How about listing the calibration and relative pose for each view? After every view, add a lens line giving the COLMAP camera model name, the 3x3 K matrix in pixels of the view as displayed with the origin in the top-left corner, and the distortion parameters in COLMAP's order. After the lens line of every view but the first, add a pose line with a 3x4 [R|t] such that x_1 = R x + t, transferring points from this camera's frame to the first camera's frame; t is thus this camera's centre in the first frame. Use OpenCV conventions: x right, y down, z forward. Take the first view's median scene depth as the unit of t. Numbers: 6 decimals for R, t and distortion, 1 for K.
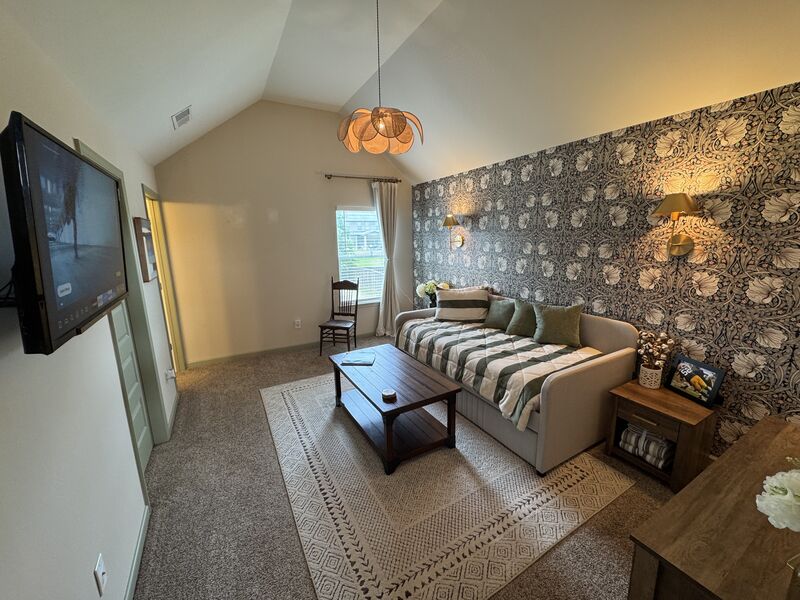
lens RADIAL K [[318.7, 0, 399.2], [0, 318.7, 299.4], [0, 0, 1]] dist [-0.004113, -0.000104]
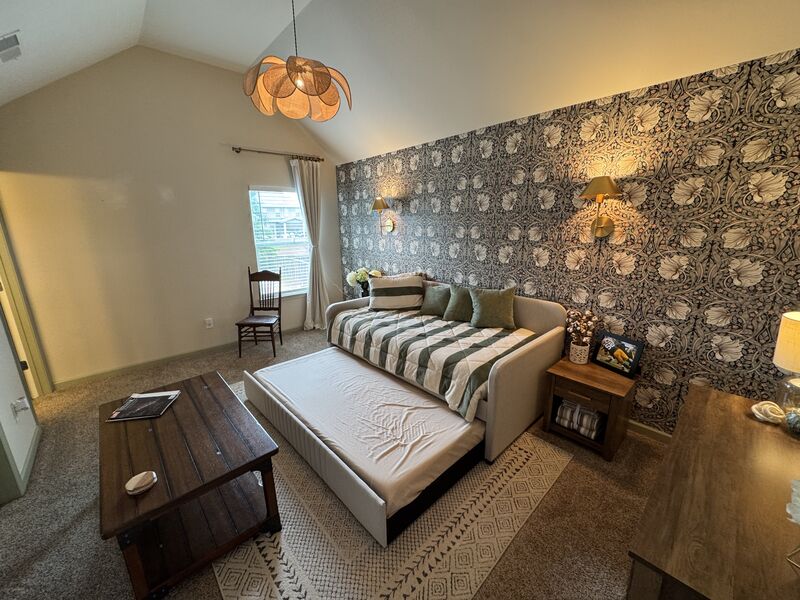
lens RADIAL K [[318.7, 0, 399.9], [0, 318.7, 300.0], [0, 0, 1]] dist [-0.004113, -0.000104]
pose [[0.972935, -0.050915, 0.225400, -0.016845], [0.041862, 0.998120, 0.044769, -0.004374], [-0.227256, -0.034121, 0.973237, 0.108774]]
